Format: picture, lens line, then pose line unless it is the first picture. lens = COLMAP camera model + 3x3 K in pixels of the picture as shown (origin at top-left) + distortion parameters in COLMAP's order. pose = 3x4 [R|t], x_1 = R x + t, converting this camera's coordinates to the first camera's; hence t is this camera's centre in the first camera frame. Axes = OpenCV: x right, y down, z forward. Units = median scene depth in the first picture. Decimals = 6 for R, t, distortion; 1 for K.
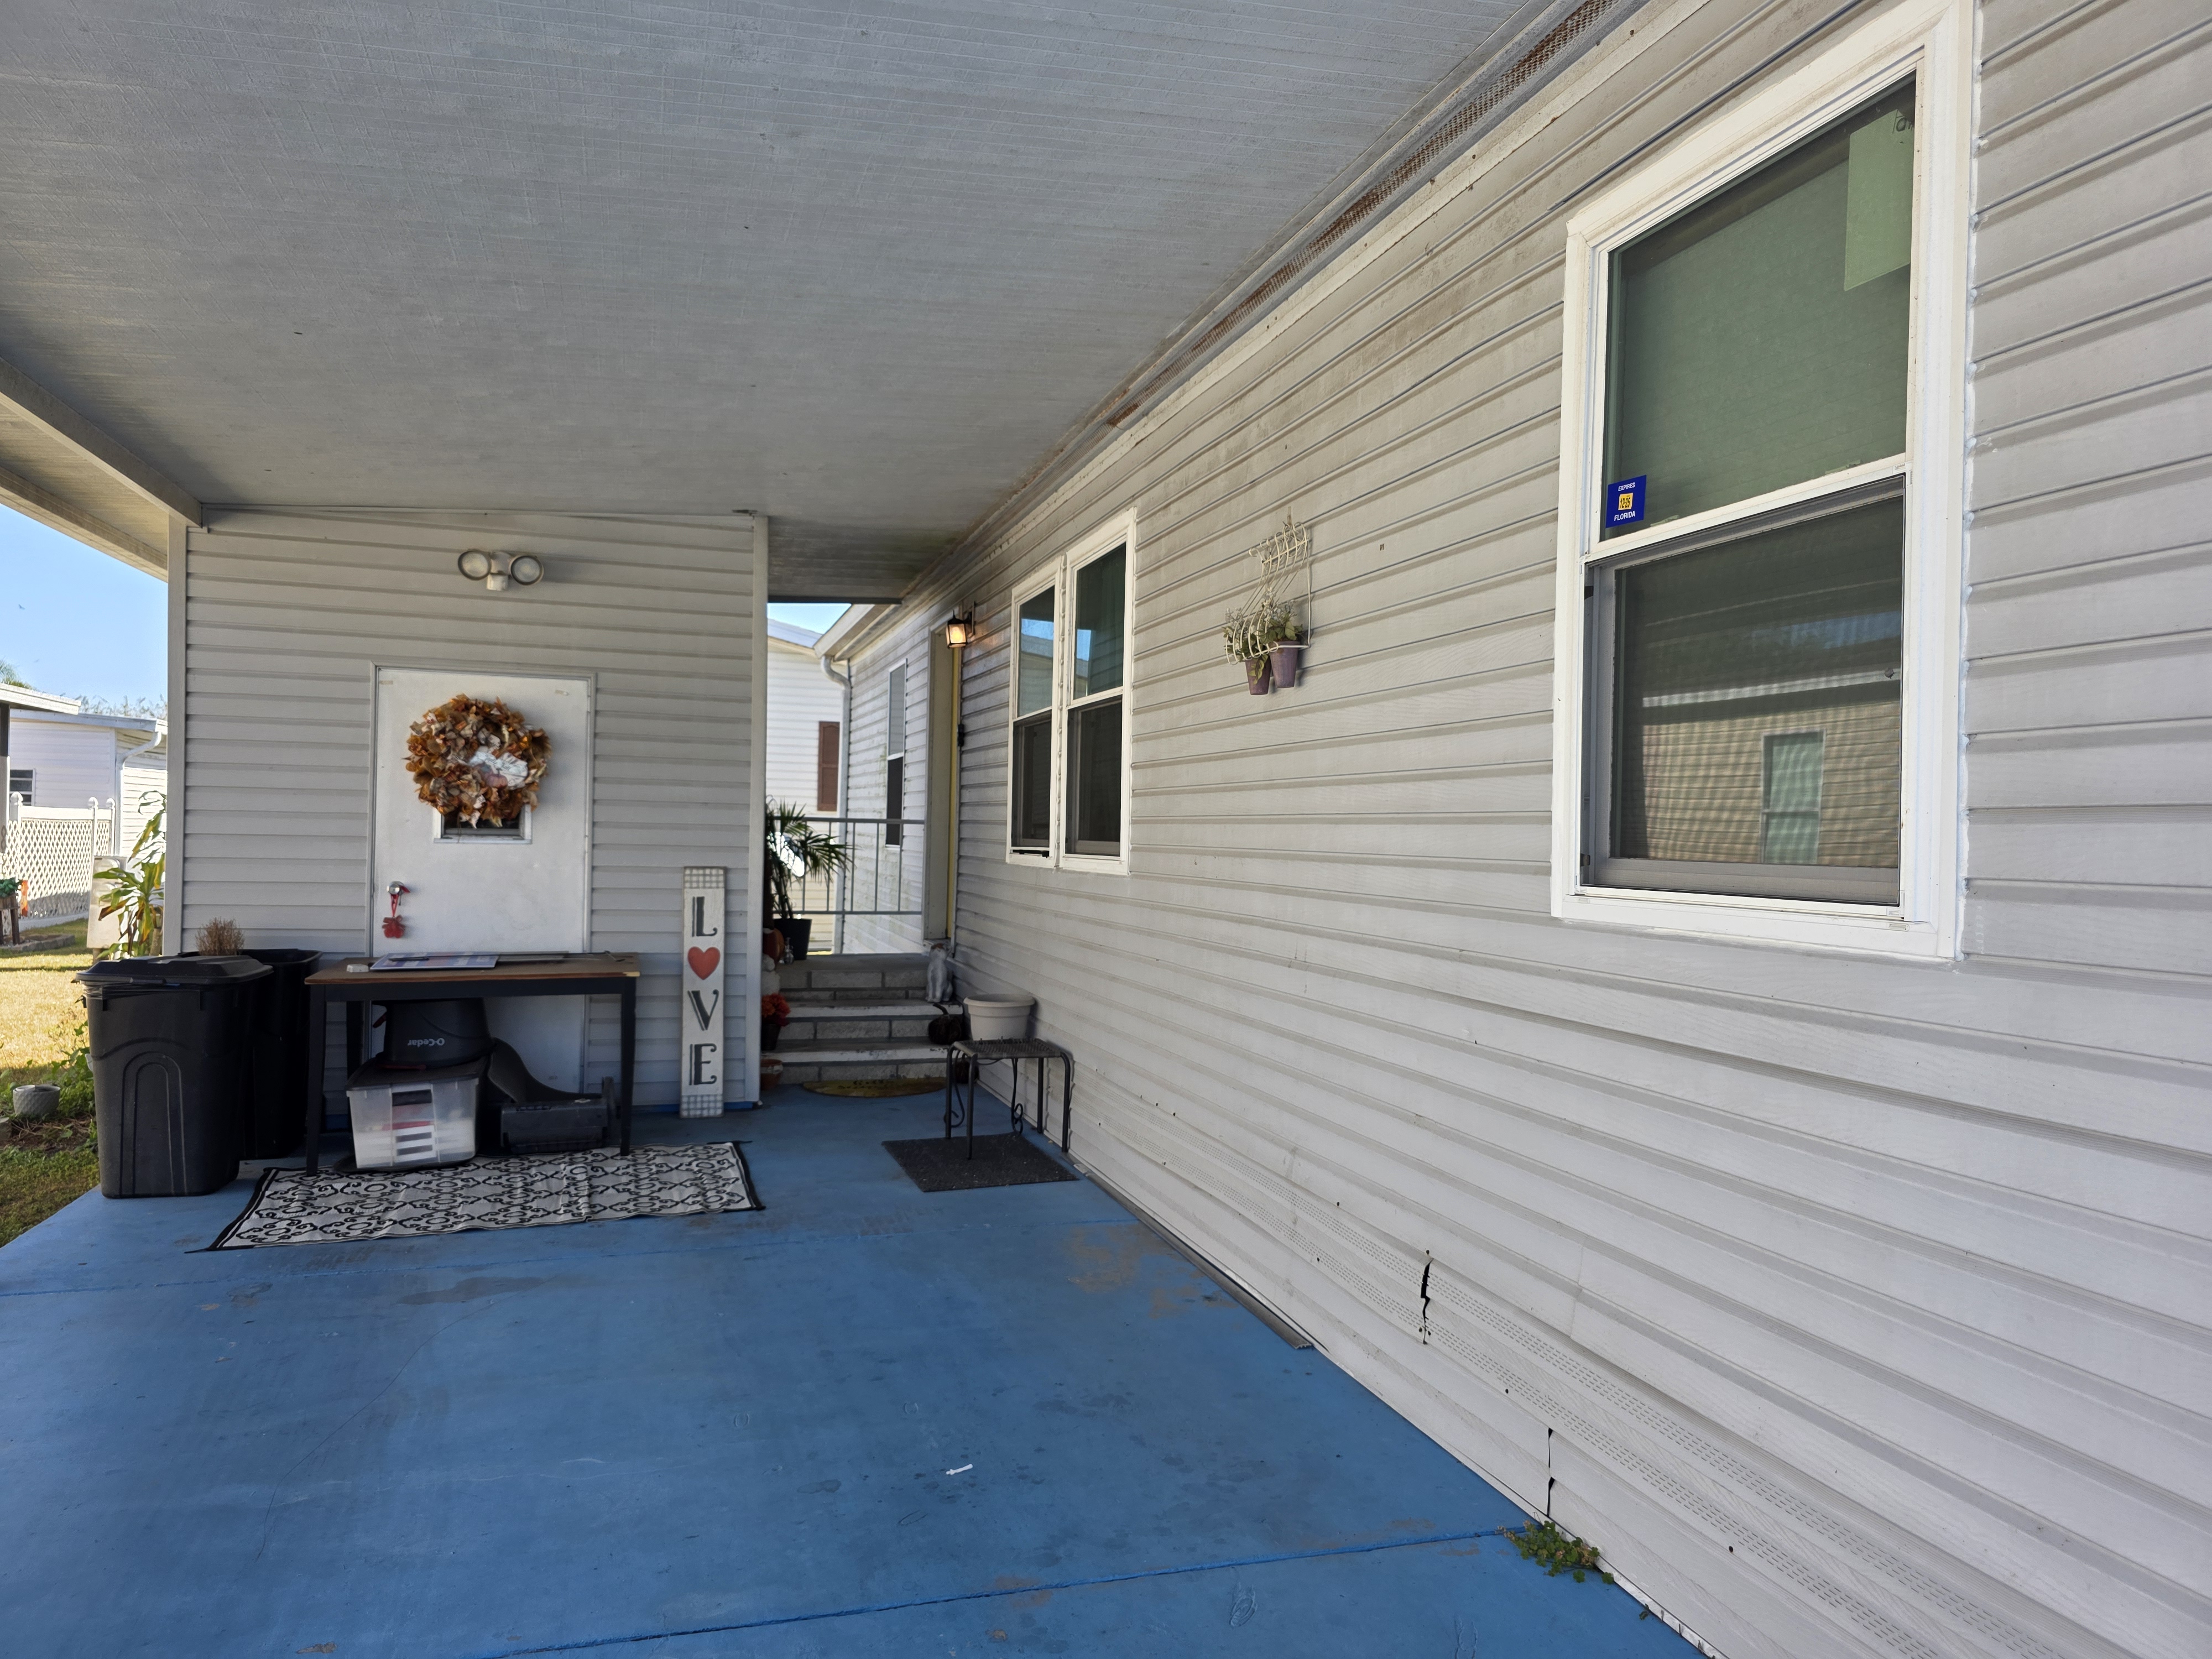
lens RADIAL K [[1589.0, 0, 1142.6], [0, 1589.0, 843.5], [0, 0, 1]] dist [0.036933, -0.040742]
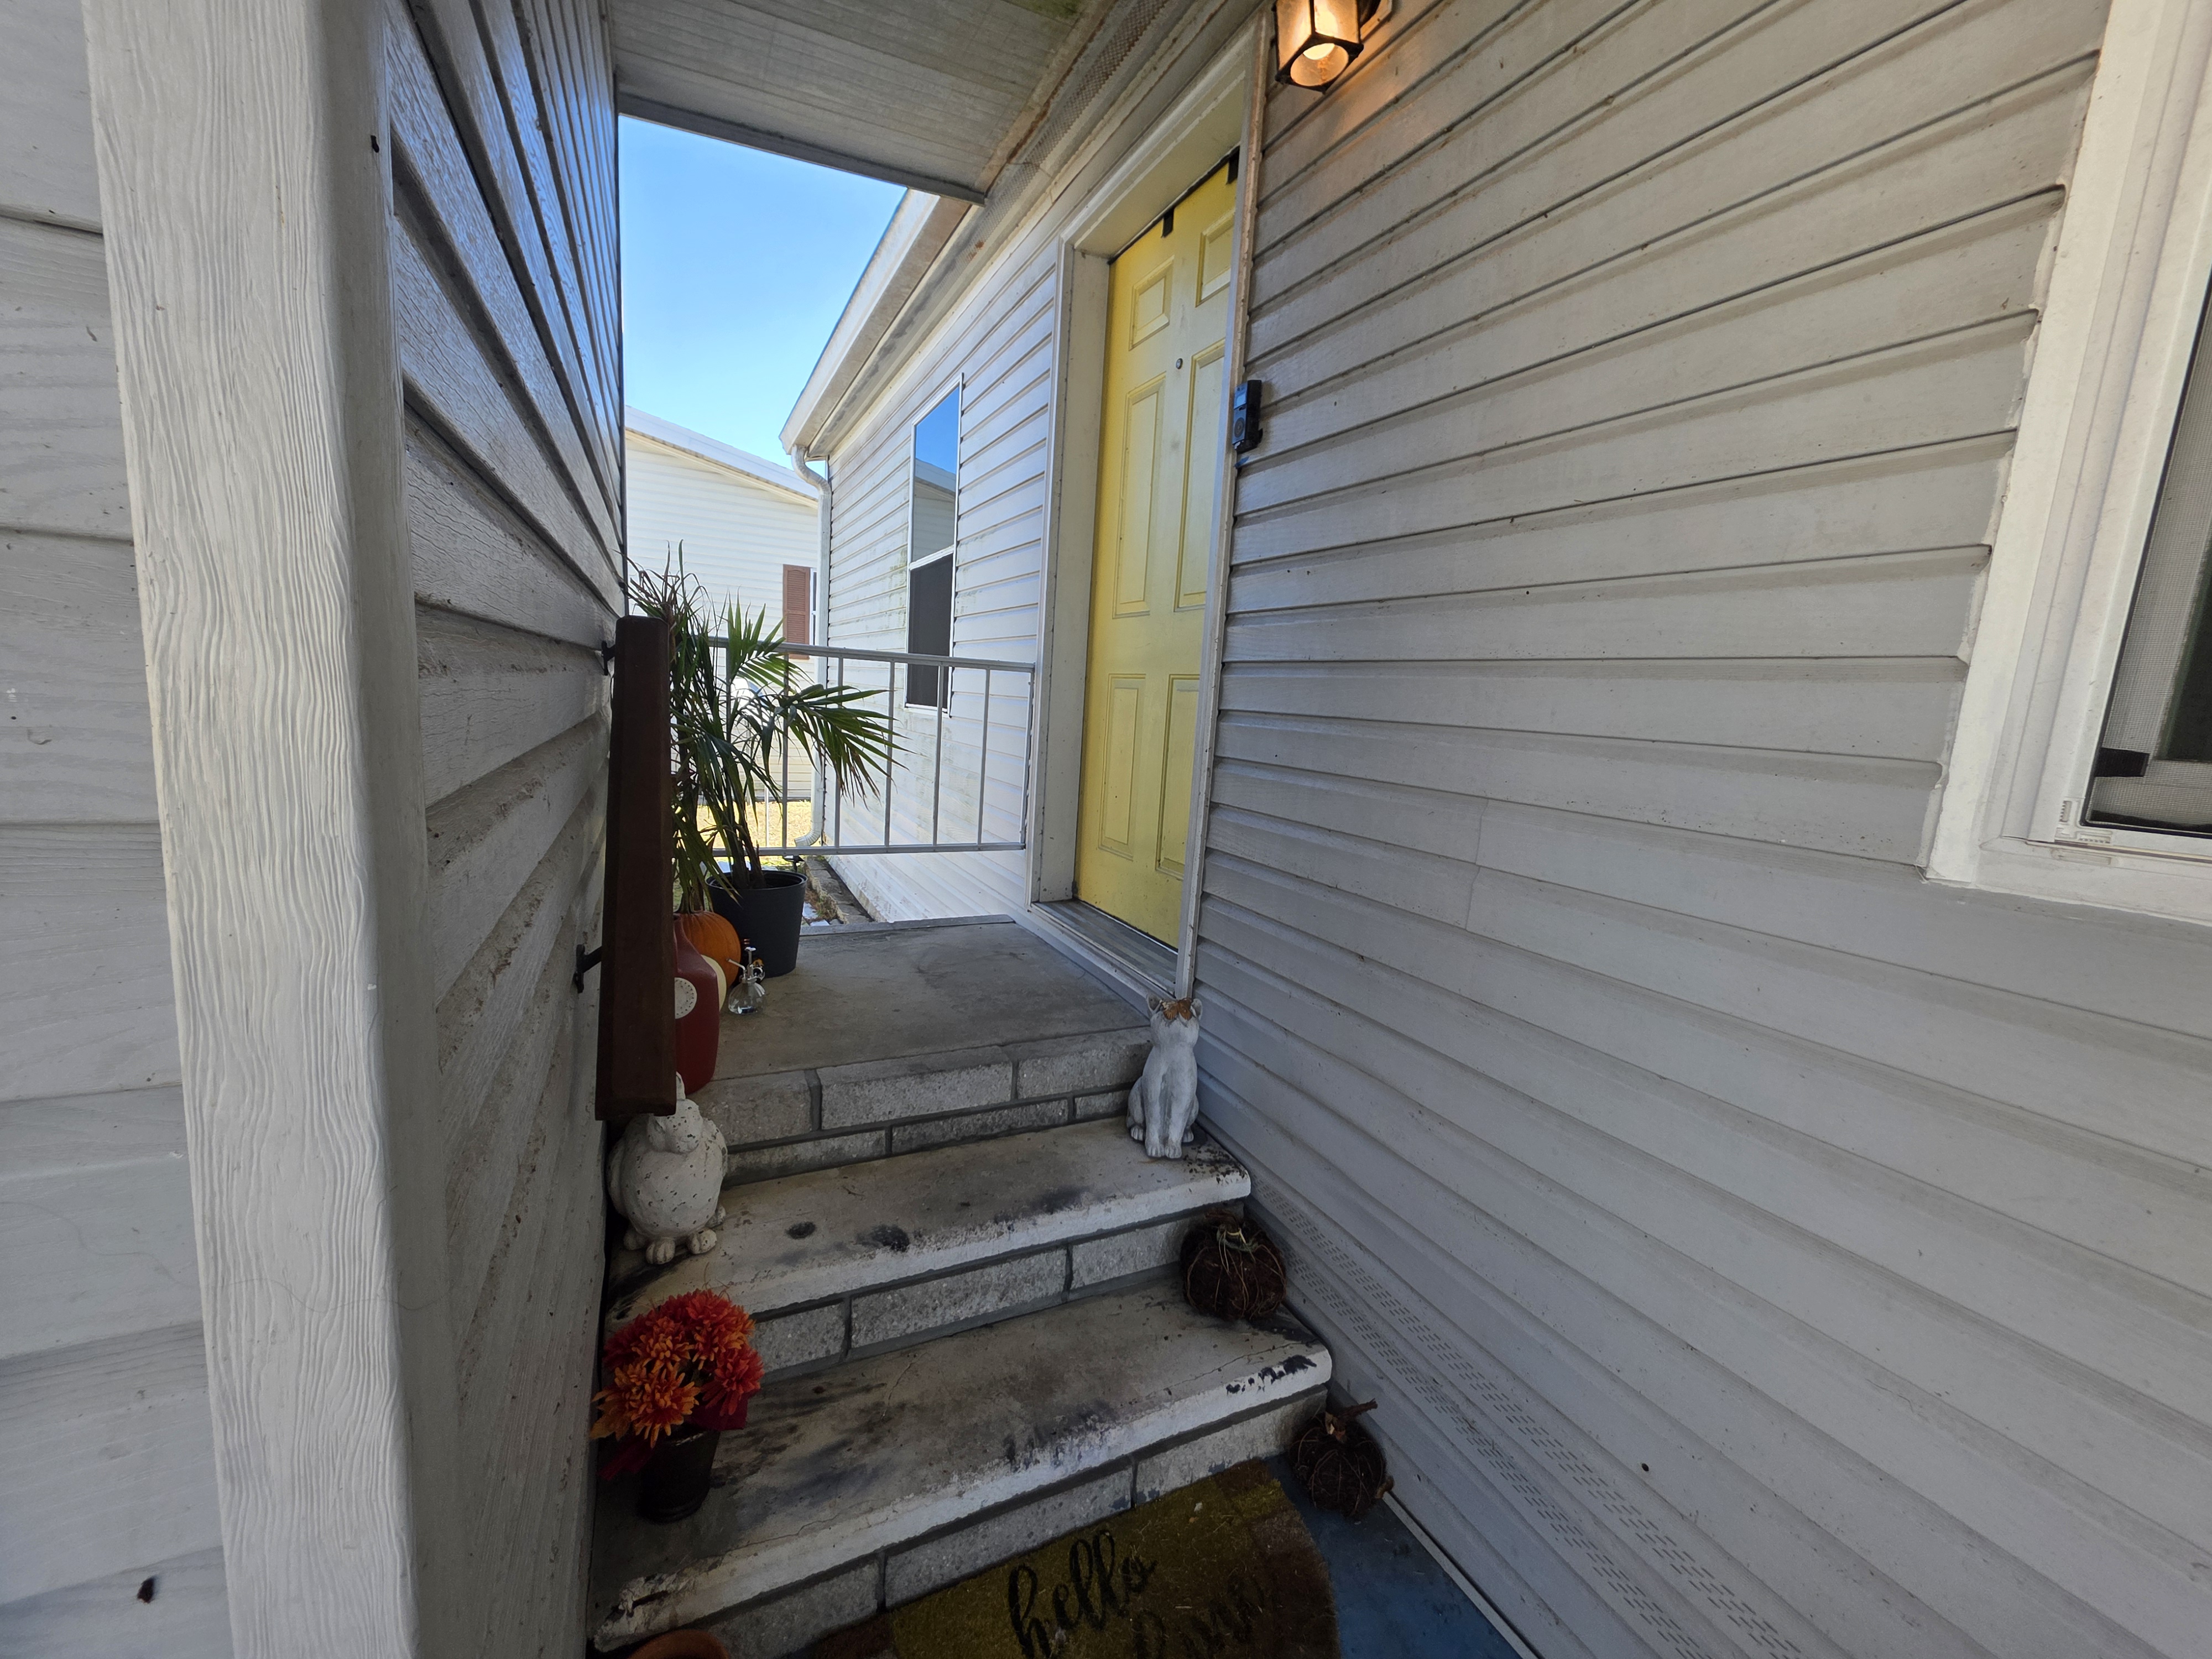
lens RADIAL K [[882.4, 0, 1103.9], [0, 882.4, 820.5], [0, 0, 1]] dist [0.002515, 0.001148]
pose [[0.987459, 0.011616, 0.157446, -0.331750], [-0.033201, 0.990266, 0.135171, -0.008776], [-0.154343, -0.138703, 0.978233, 1.508095]]
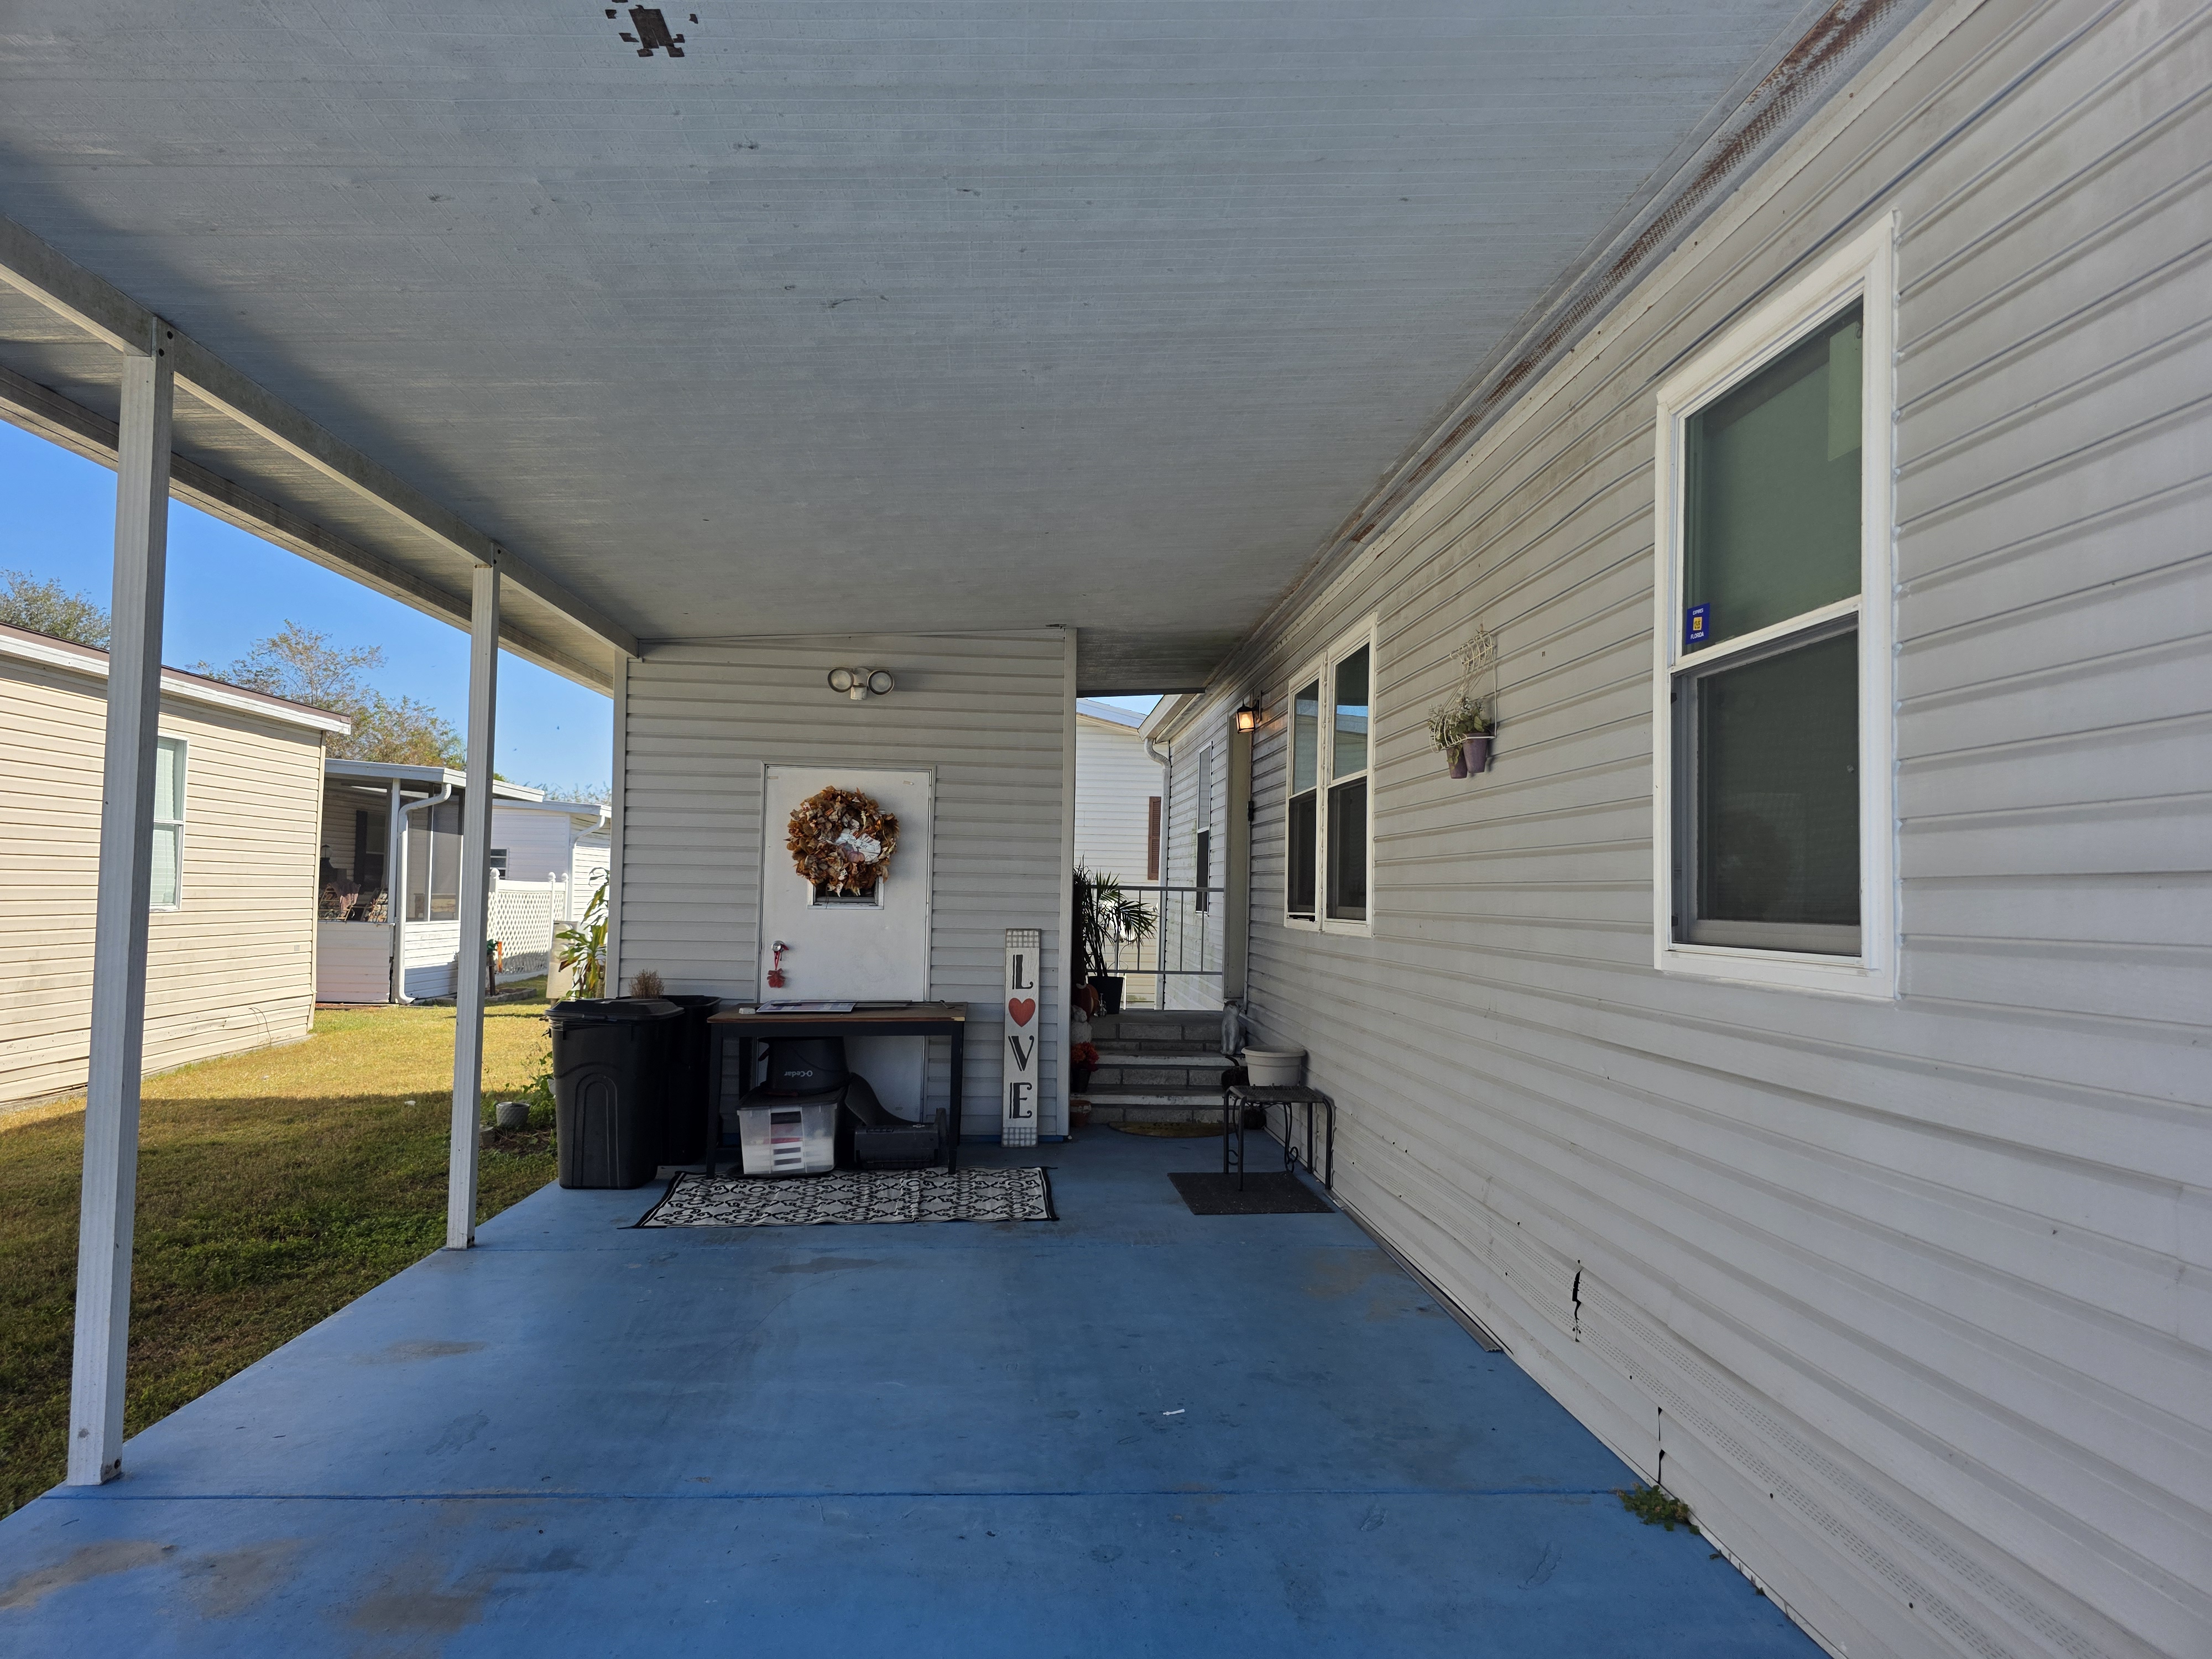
lens RADIAL K [[1589.0, 0, 1116.9], [0, 1589.0, 836.4], [0, 0, 1]] dist [0.036933, -0.040742]
pose [[0.971864, -0.010957, -0.235289, 0.101931], [-0.000155, 0.998887, -0.047157, 0.002223], [0.235544, 0.045866, 0.970781, -0.172996]]
